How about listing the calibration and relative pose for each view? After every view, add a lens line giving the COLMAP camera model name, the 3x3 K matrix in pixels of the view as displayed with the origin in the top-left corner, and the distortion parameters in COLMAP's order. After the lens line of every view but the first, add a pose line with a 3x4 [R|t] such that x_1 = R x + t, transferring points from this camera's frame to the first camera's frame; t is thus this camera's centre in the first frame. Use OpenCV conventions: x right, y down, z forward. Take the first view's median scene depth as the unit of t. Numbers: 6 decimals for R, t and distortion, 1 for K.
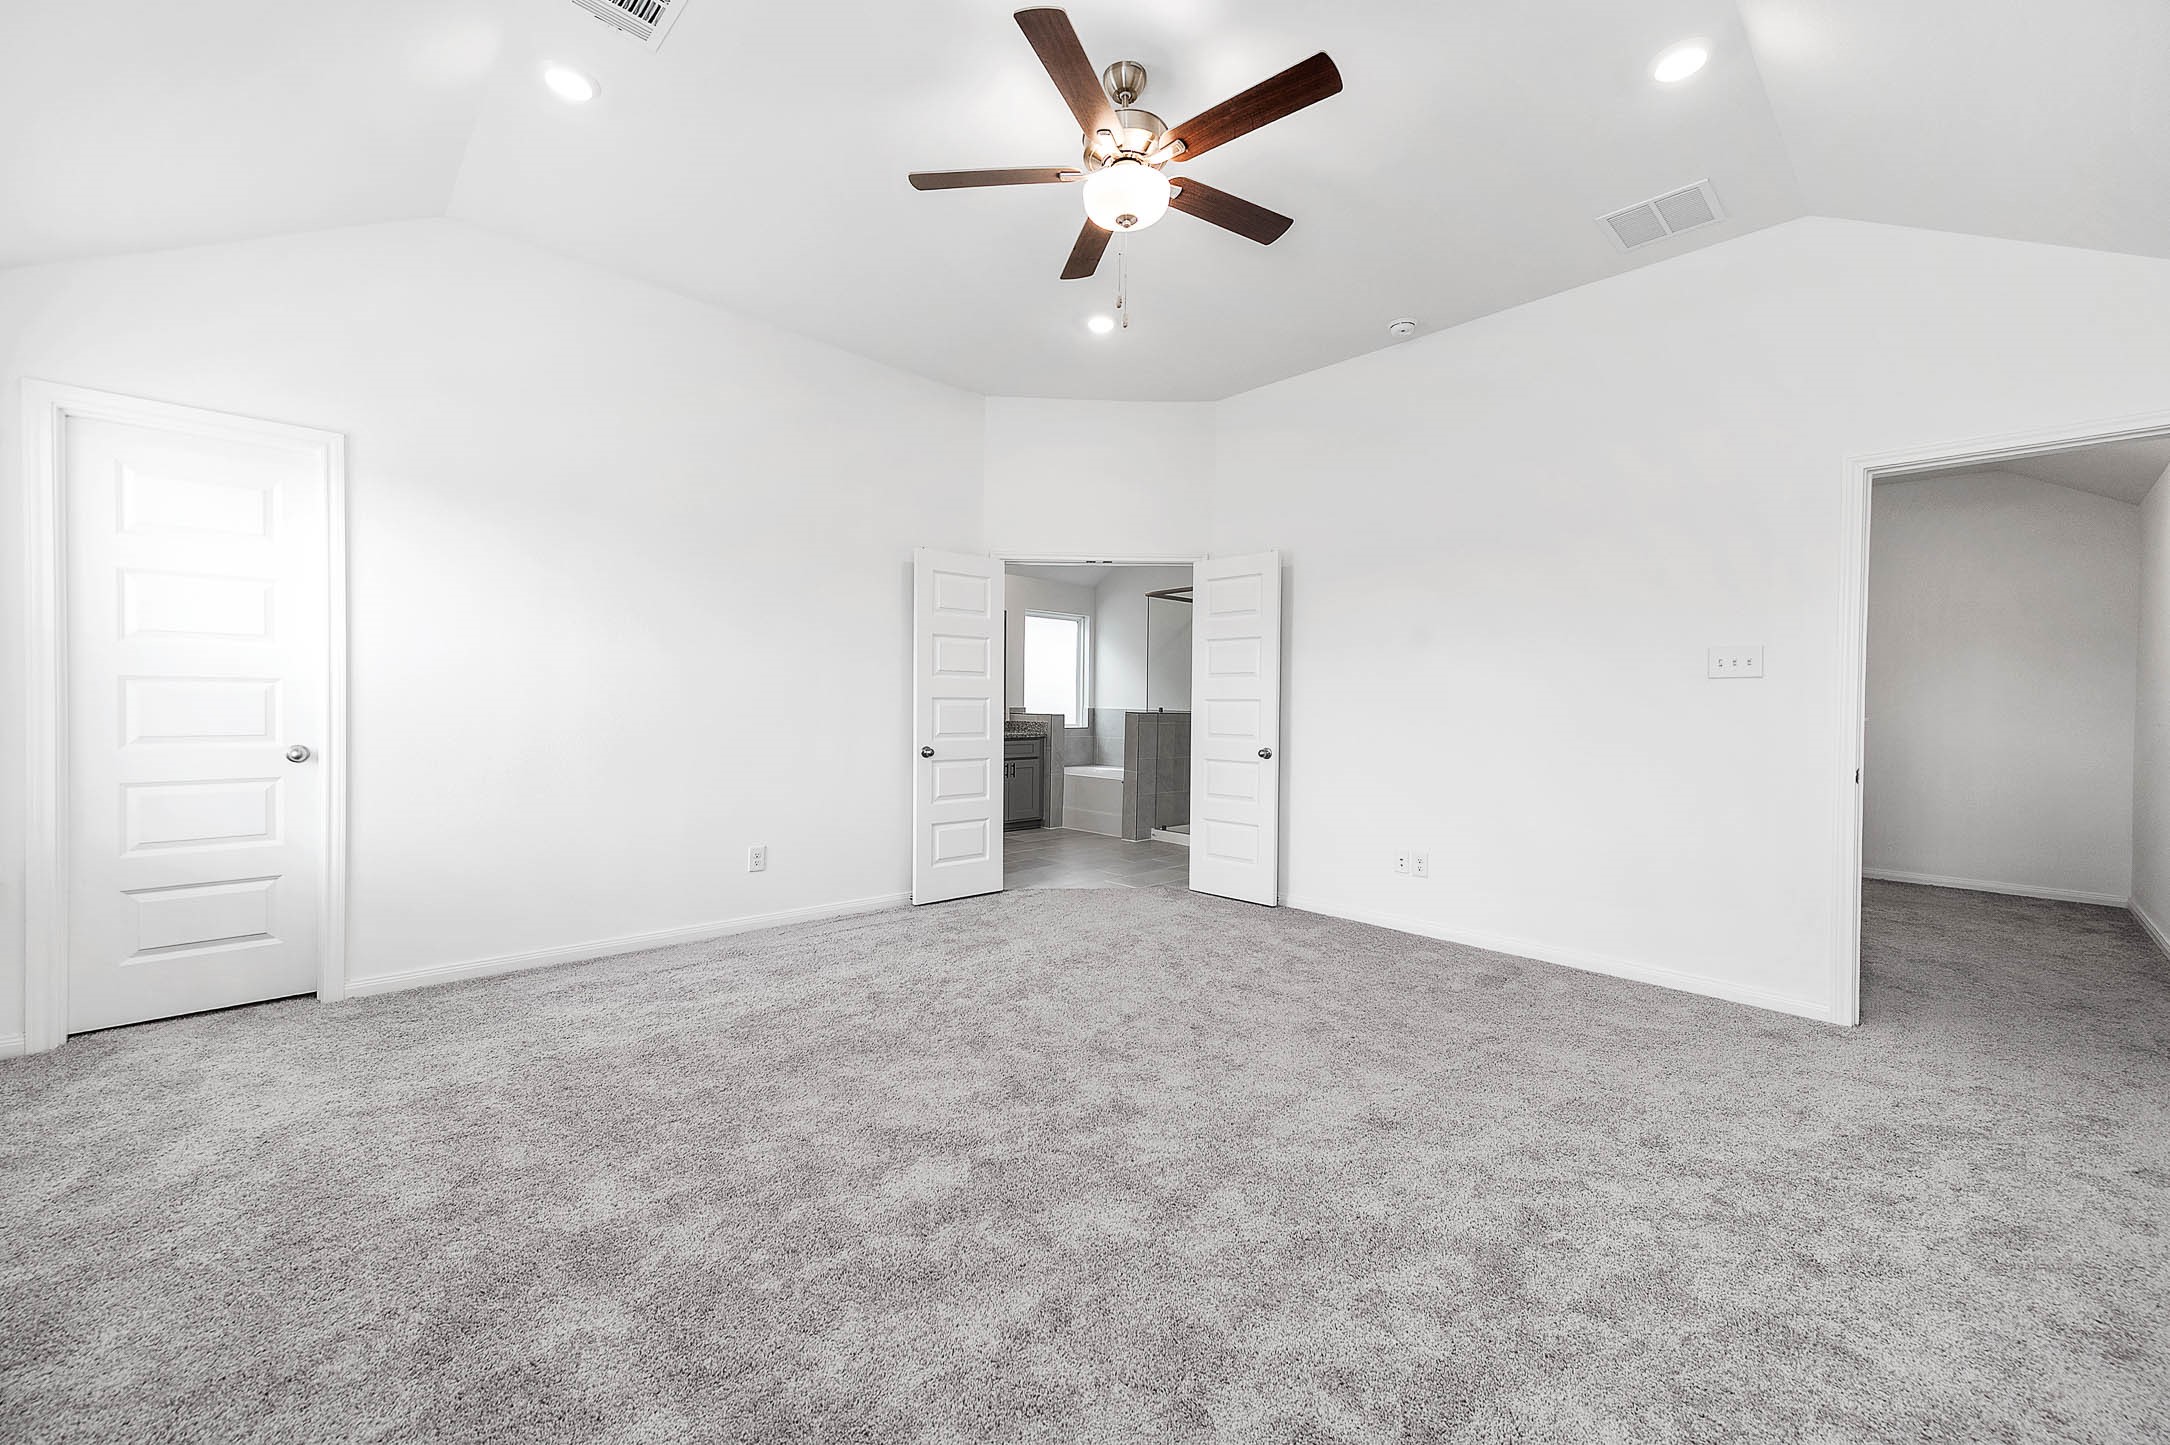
lens RADIAL K [[850.4, 0, 1093.0], [0, 850.4, 728.7], [0, 0, 1]] dist [0.021627, 0.000304]
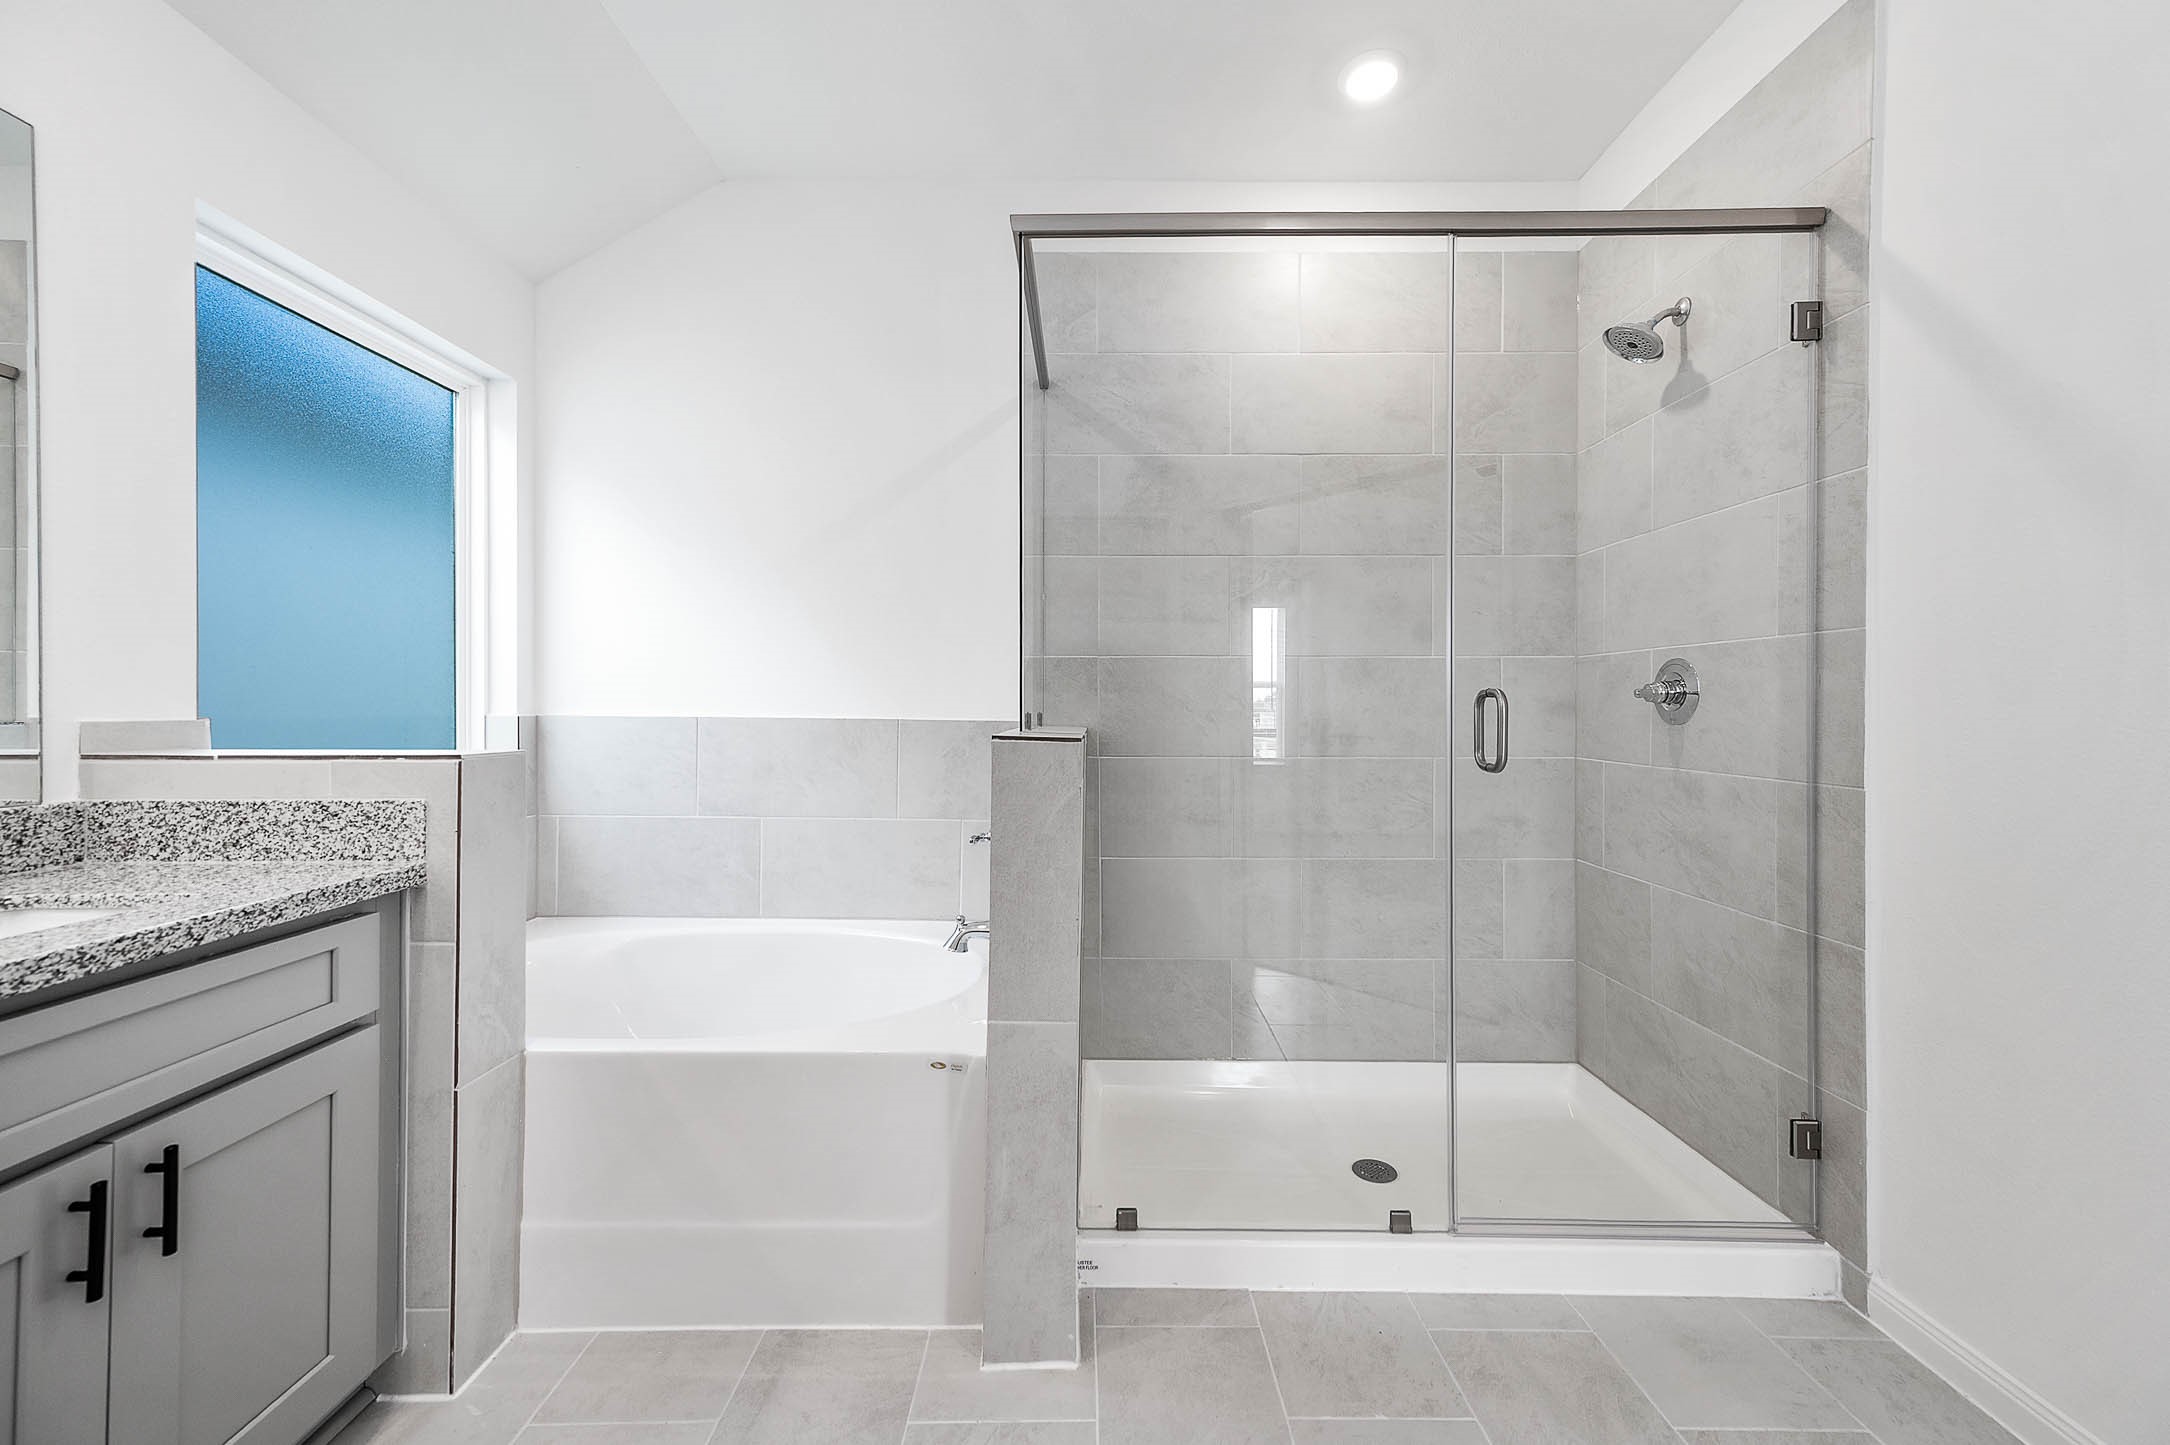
lens RADIAL K [[851.1, 0, 1088.7], [0, 851.1, 713.7], [0, 0, 1]] dist [0.015742, 0.000283]
pose [[0.697996, -0.019864, 0.715826, -0.084036], [0.029494, 0.999564, -0.001023, -0.021959], [-0.715494, 0.021827, 0.698277, 0.768465]]
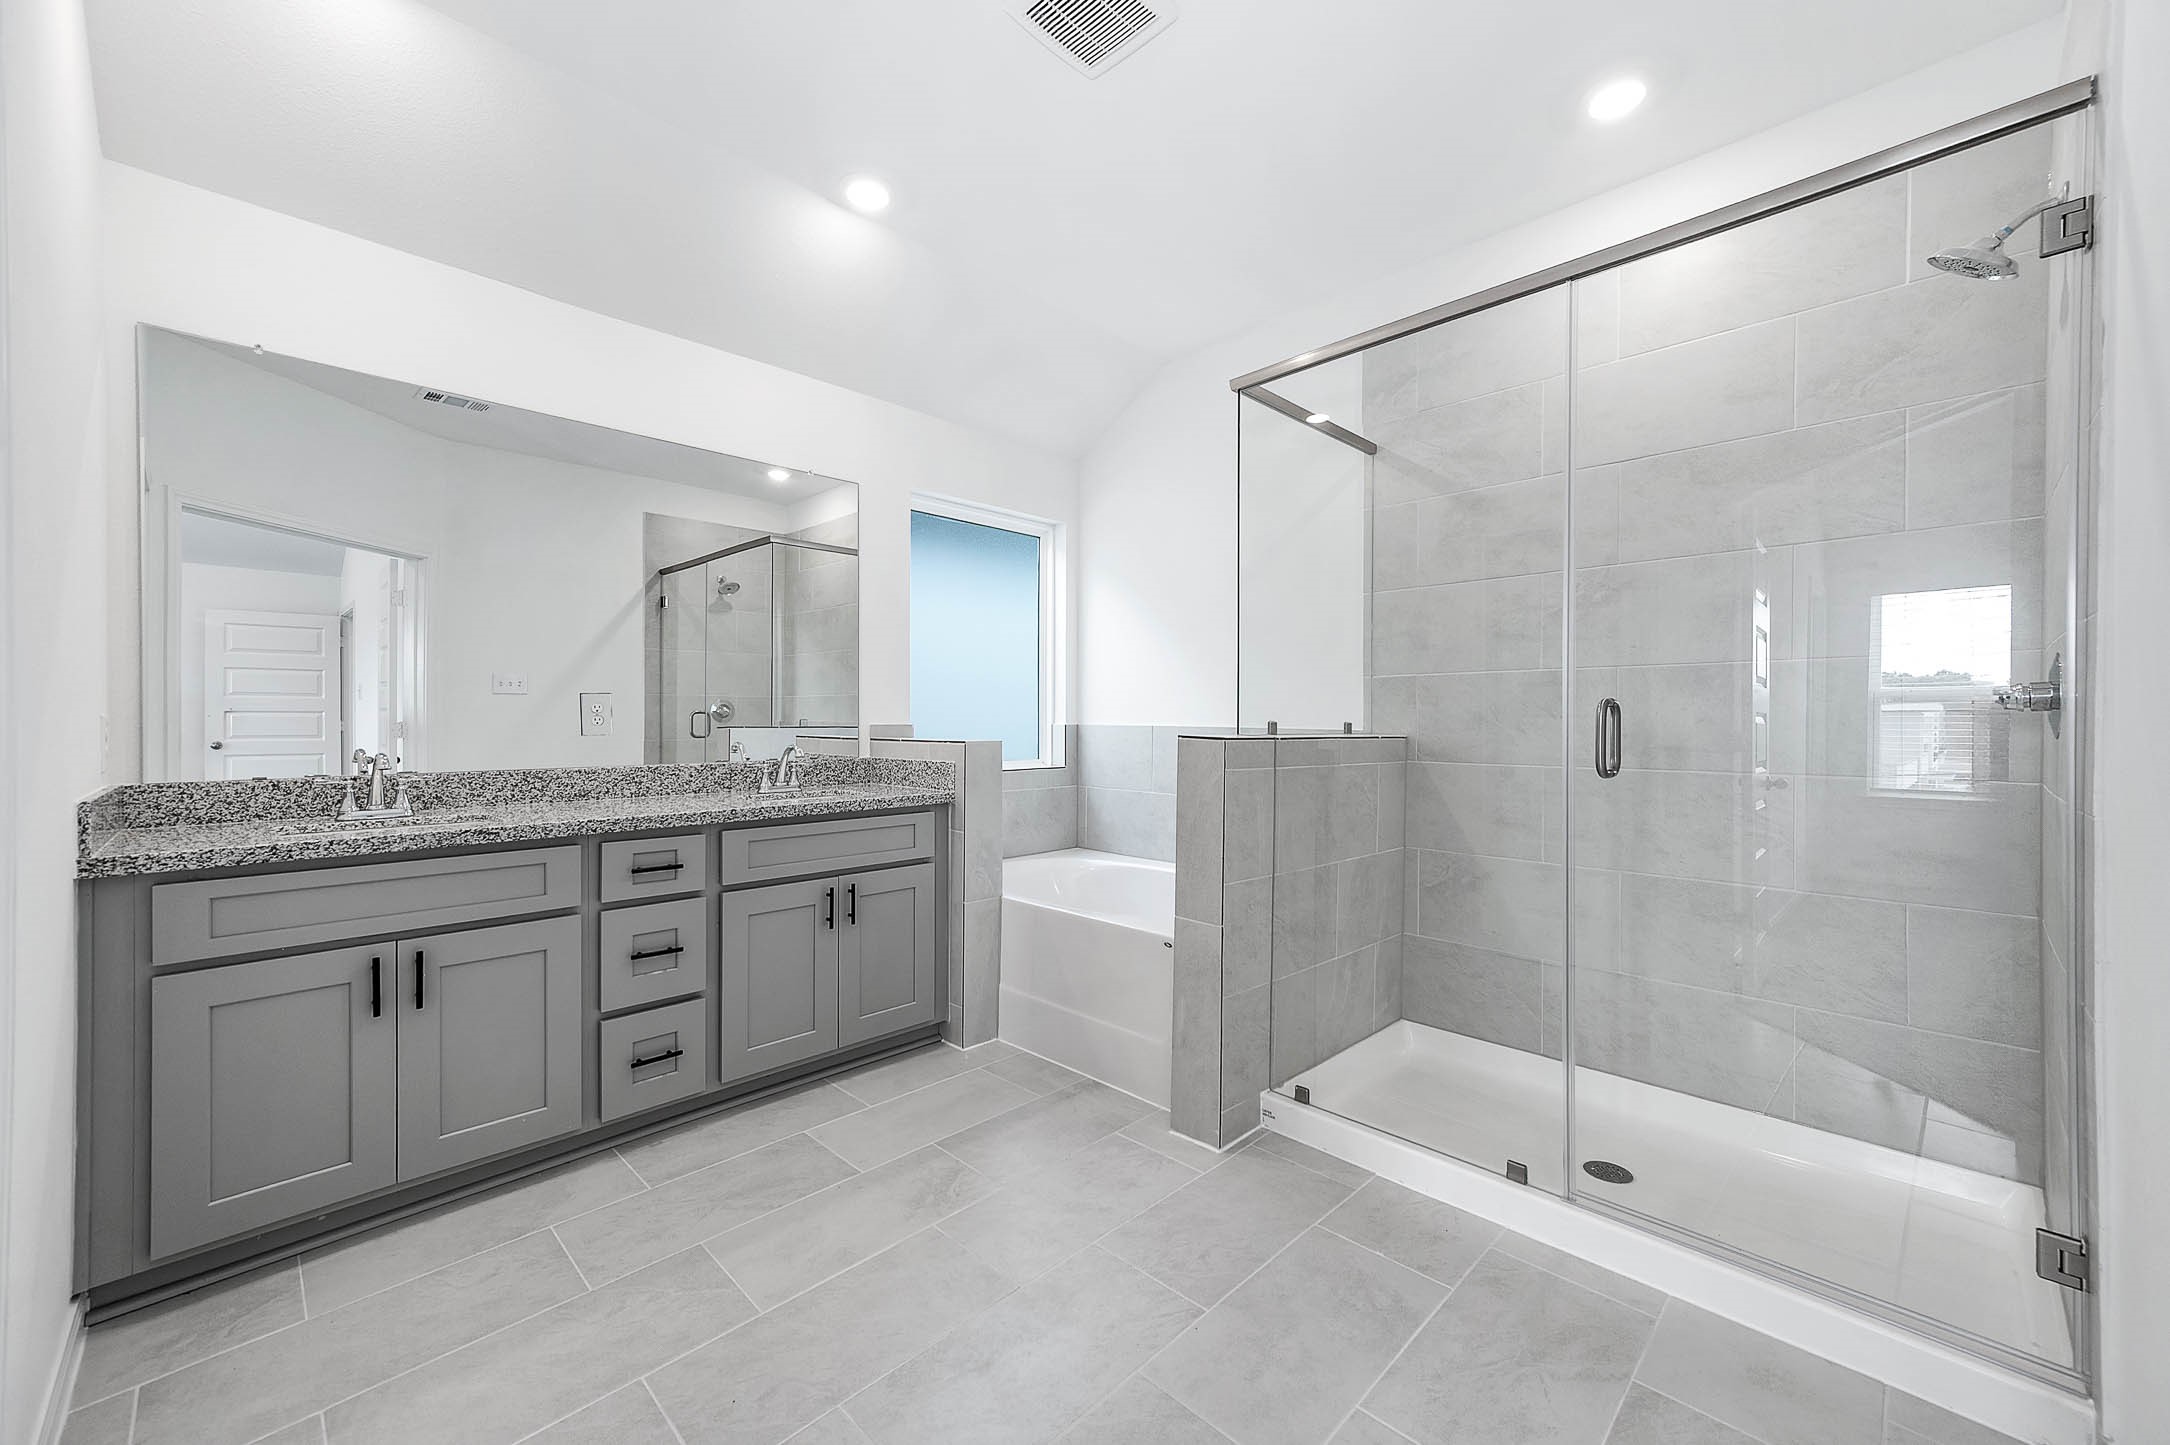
lens RADIAL K [[850.4, 0, 1093.0], [0, 850.4, 728.7], [0, 0, 1]] dist [0.021627, 0.000304]
pose [[0.999682, -0.013666, 0.021202, -0.000366], [0.014064, 0.999725, -0.018767, -0.015068], [-0.020939, 0.019059, 0.999599, 0.620382]]
